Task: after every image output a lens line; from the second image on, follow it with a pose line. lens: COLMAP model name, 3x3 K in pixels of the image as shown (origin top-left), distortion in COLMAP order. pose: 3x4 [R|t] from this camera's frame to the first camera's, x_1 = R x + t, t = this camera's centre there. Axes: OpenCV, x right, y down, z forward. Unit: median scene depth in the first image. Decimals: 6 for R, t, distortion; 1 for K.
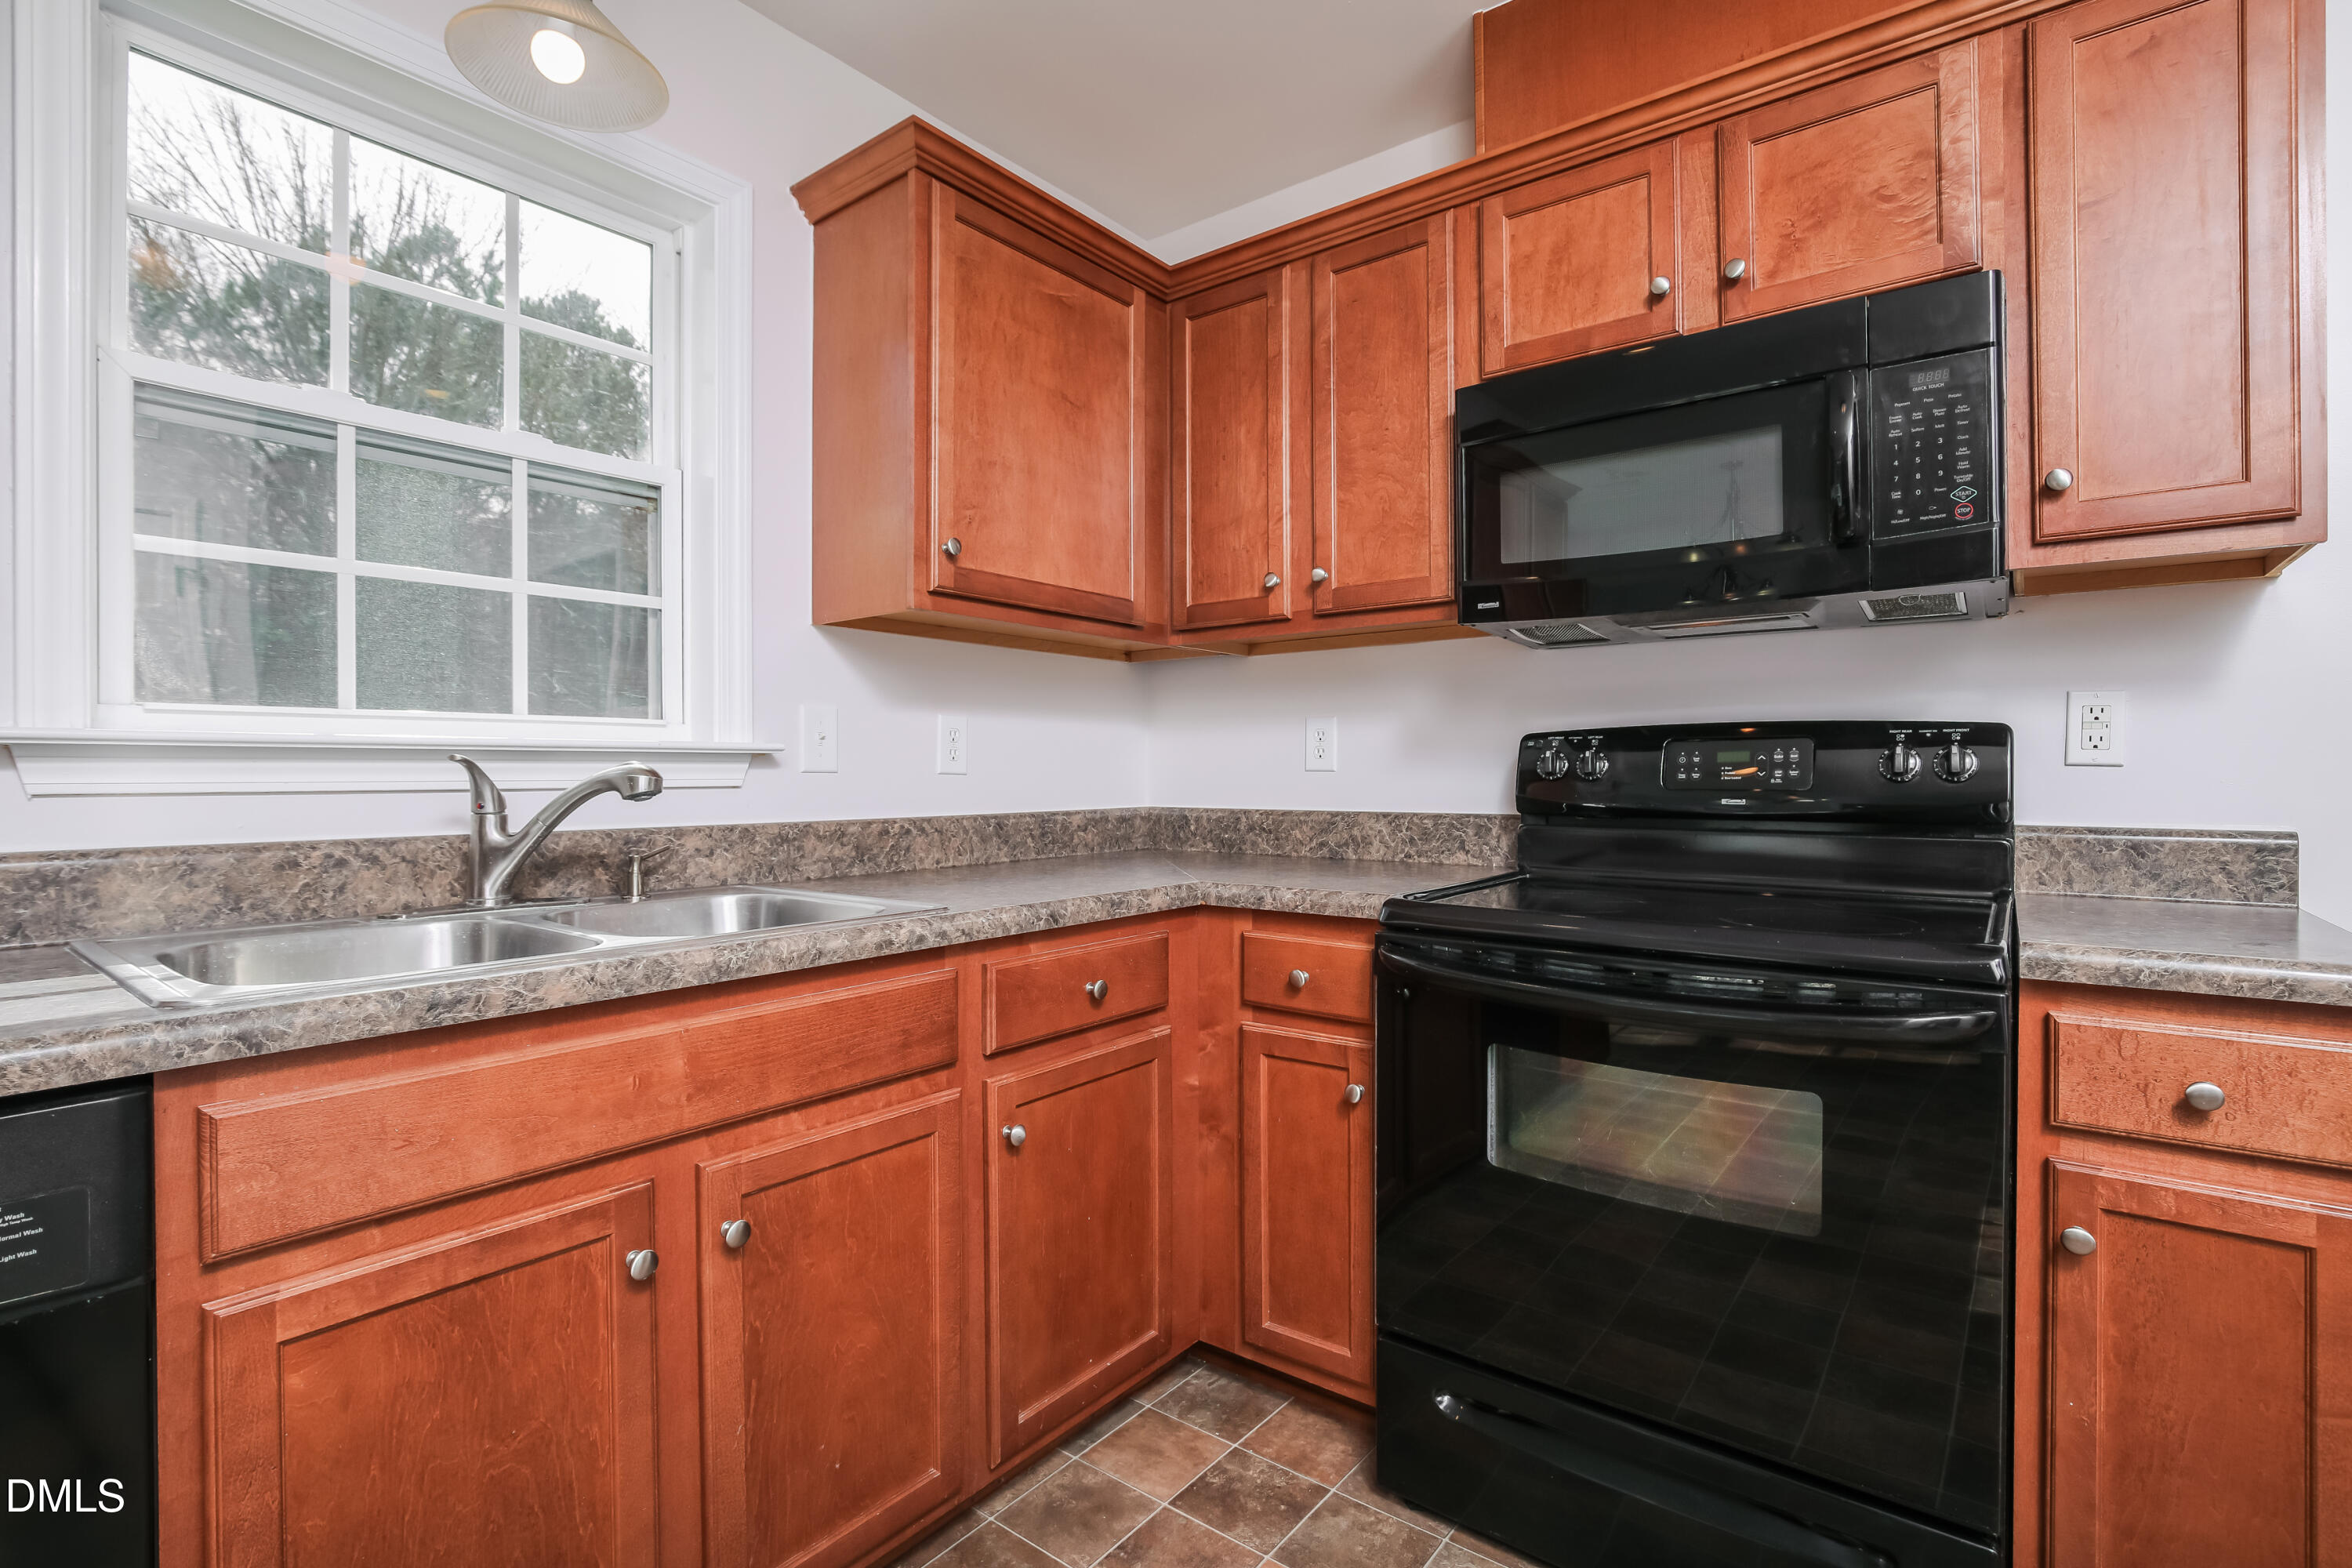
lens RADIAL K [[1094.2, 0, 1171.1], [0, 1094.2, 767.1], [0, 0, 1]] dist [-0.026500, 0.006323]
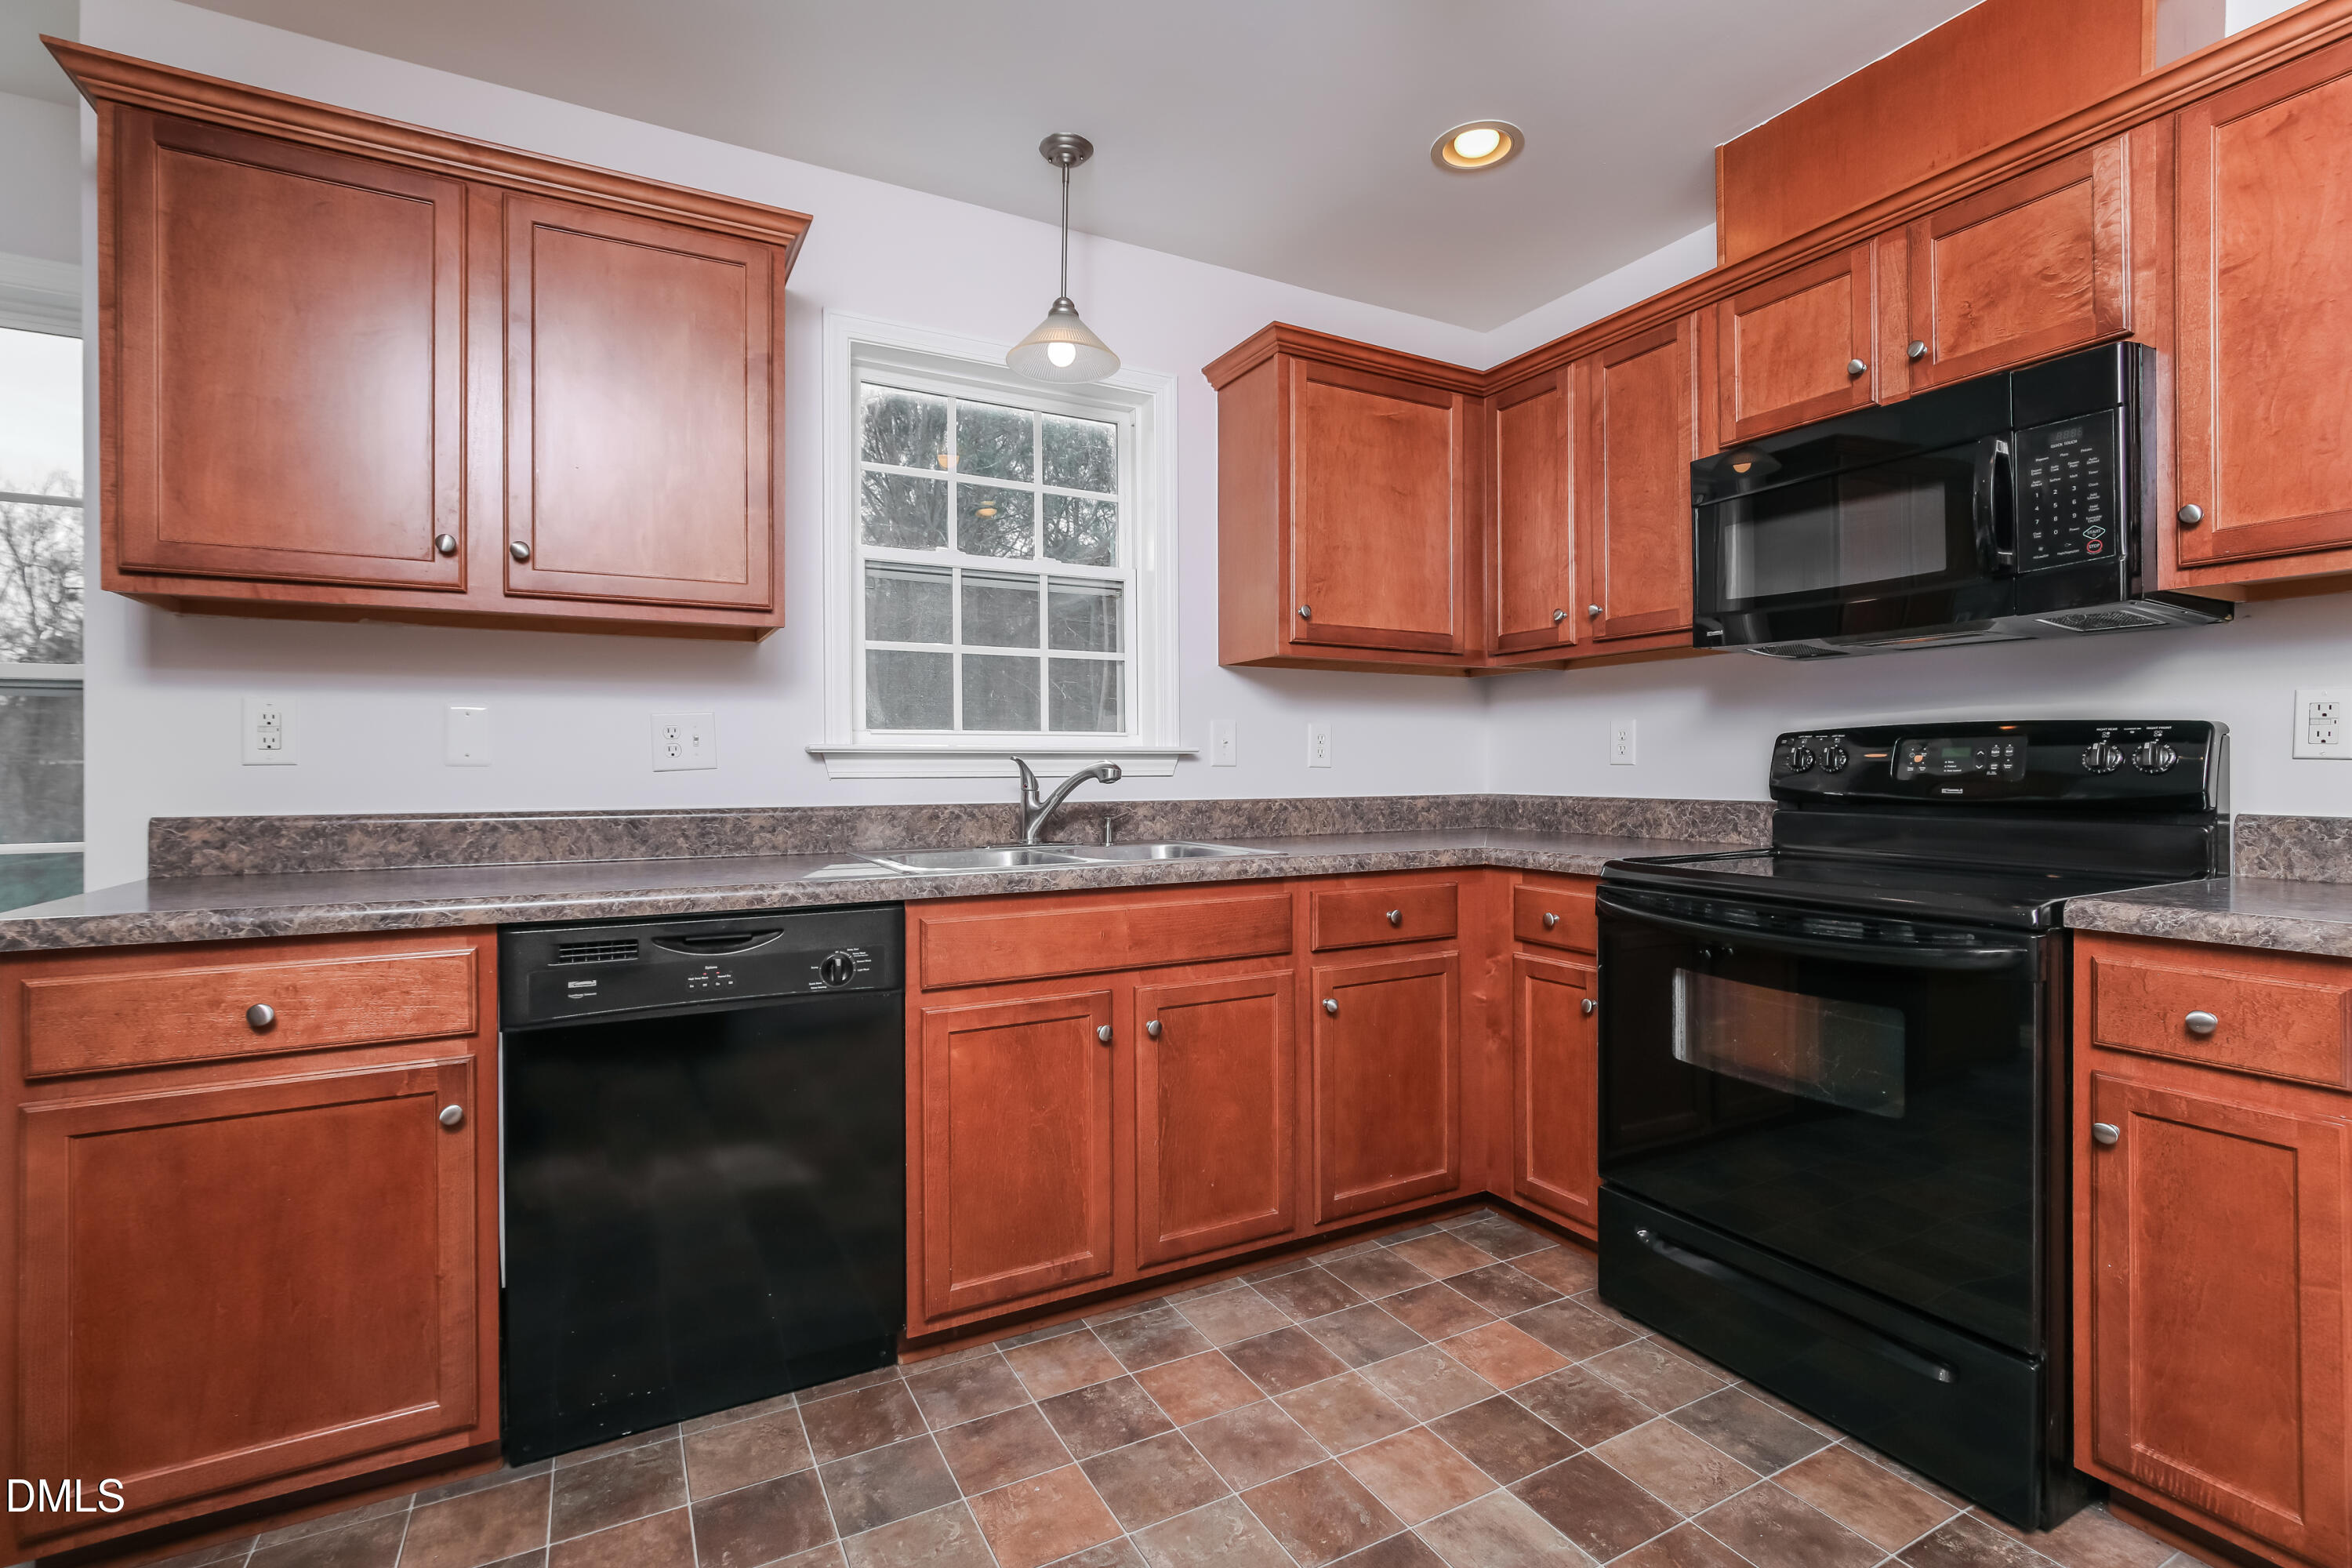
lens RADIAL K [[1074.3, 0, 1176.6], [0, 1074.3, 758.3], [0, 0, 1]] dist [-0.003357, -0.000423]
pose [[0.916675, -0.003688, -0.399616, 0.235019], [0.002867, 0.999992, -0.002652, -0.002603], [0.399623, 0.001286, 0.916679, -0.415183]]
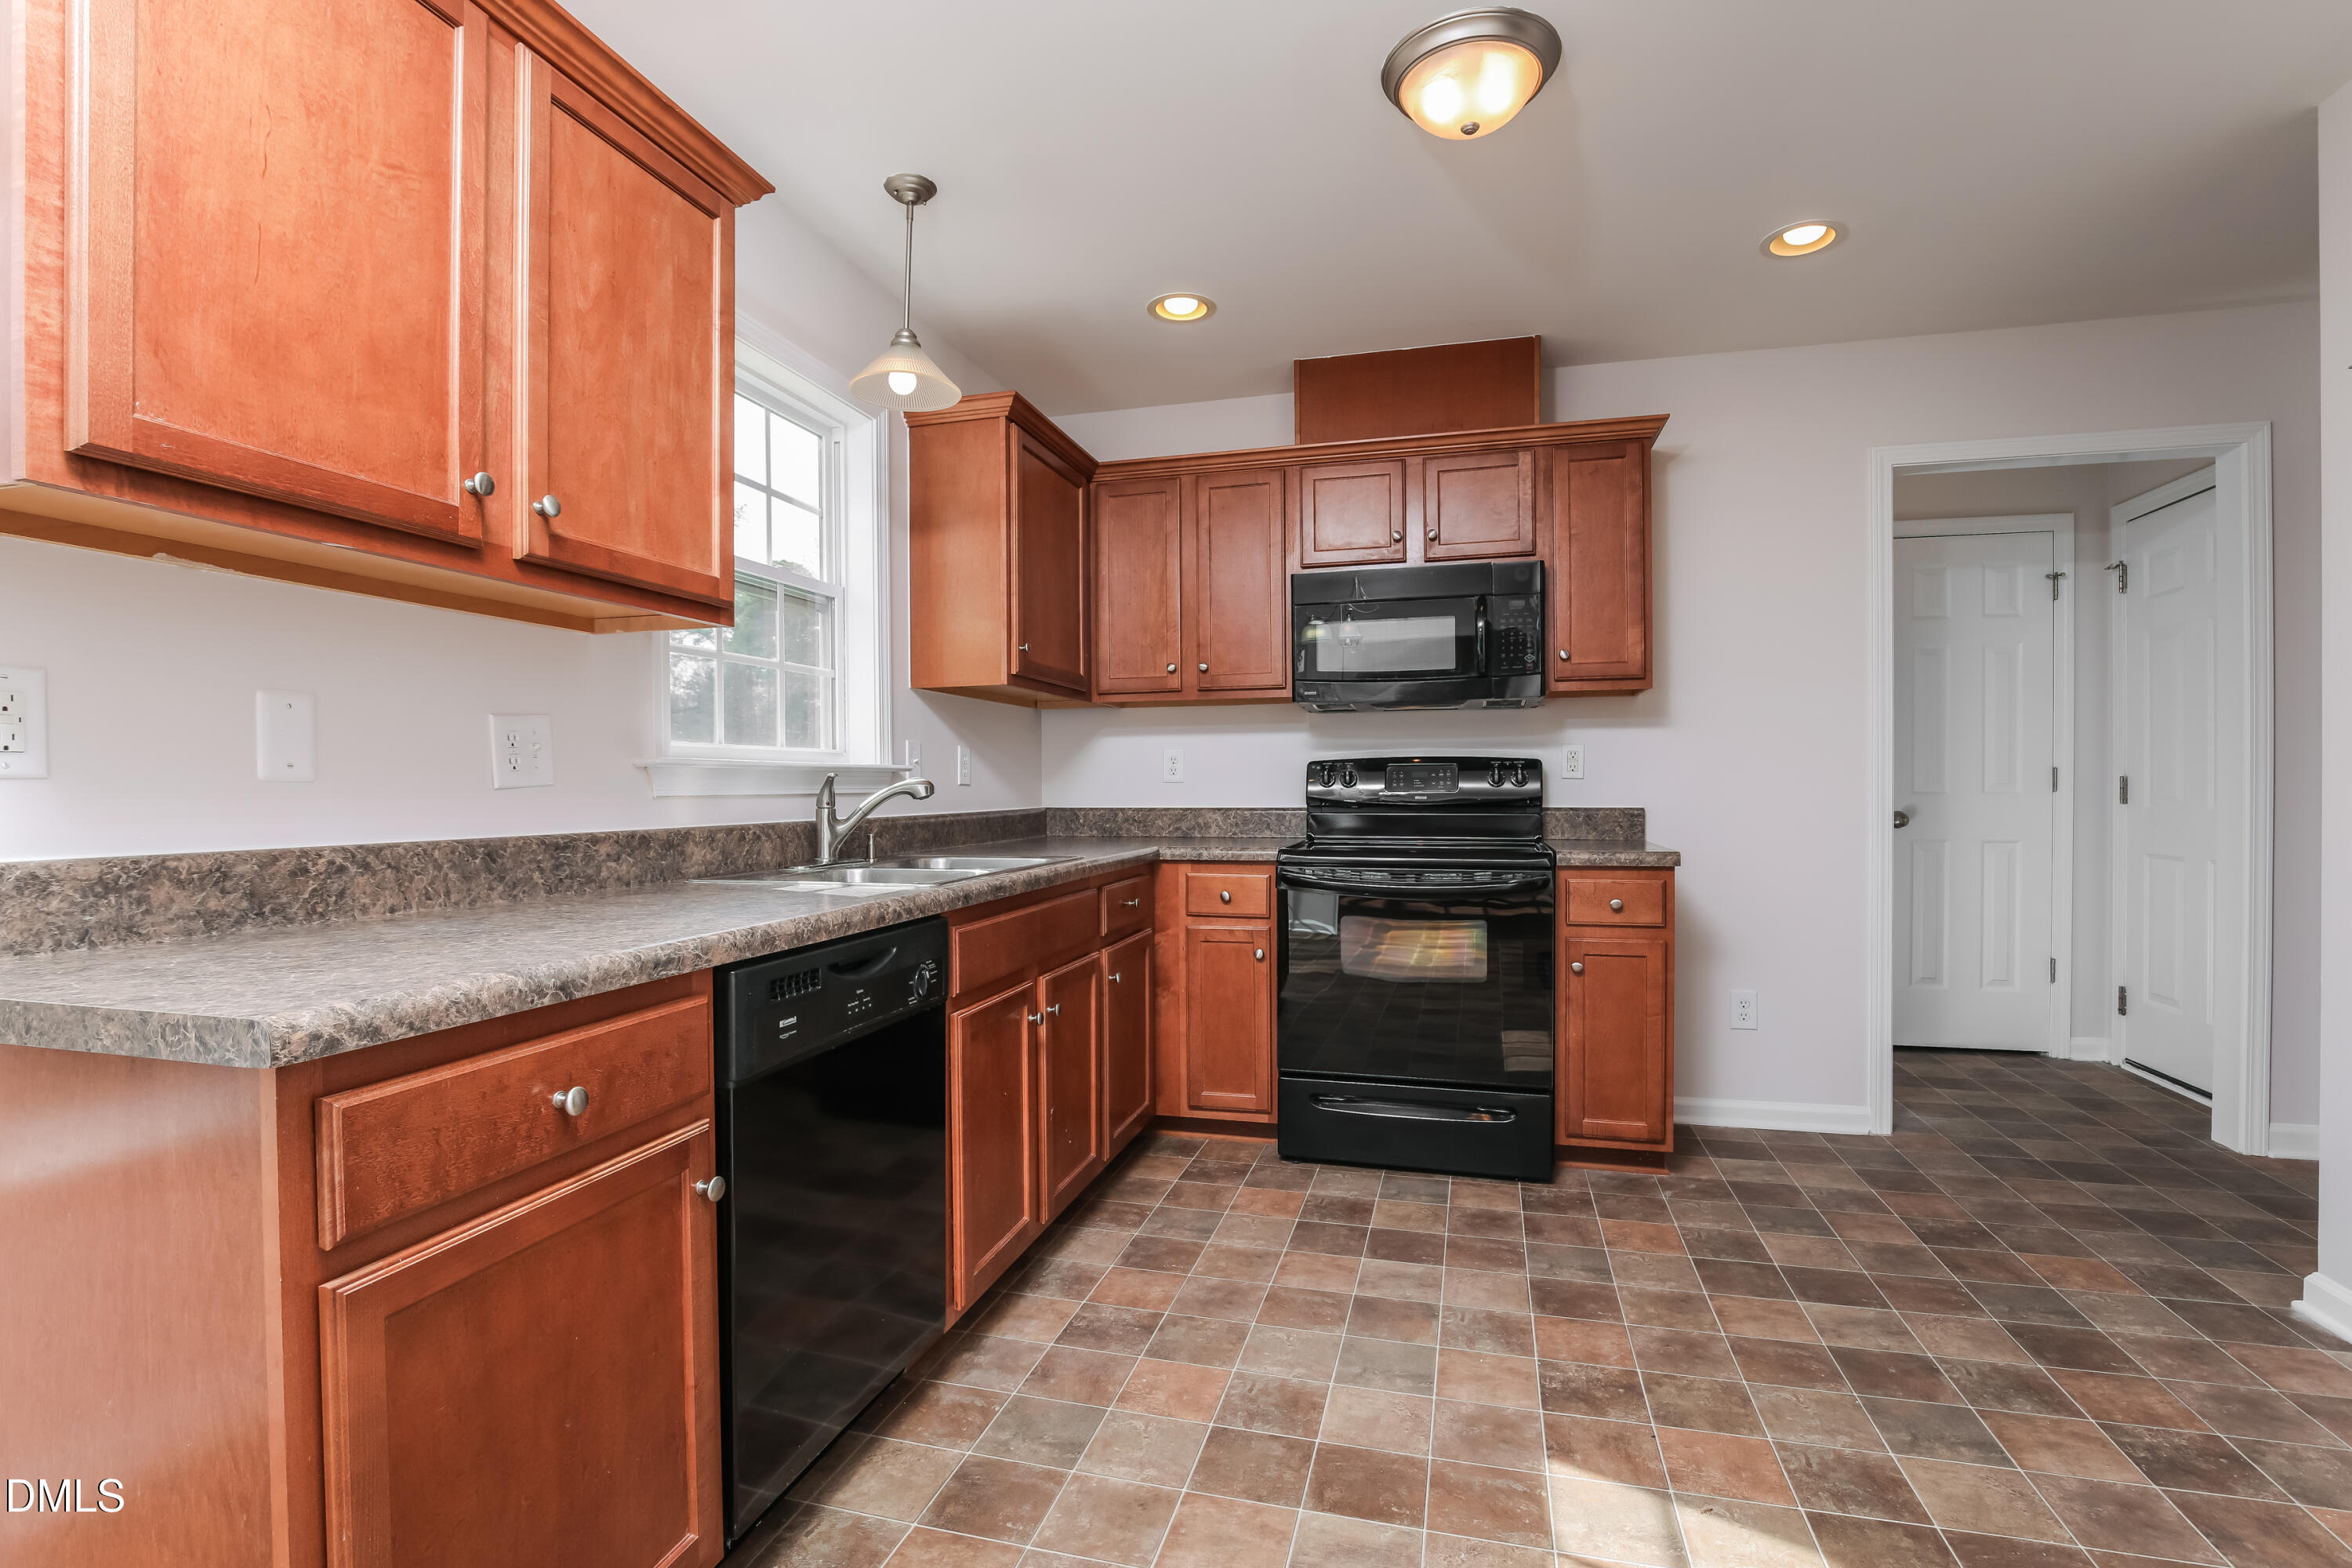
lens RADIAL K [[1088.7, 0, 1186.2], [0, 1088.7, 777.5], [0, 0, 1]] dist [-0.029184, 0.007759]
pose [[0.920607, 0.000312, 0.390490, -0.682680], [0.000810, 0.999996, -0.002707, 0.000561], [-0.390489, 0.002809, 0.920603, -0.678354]]
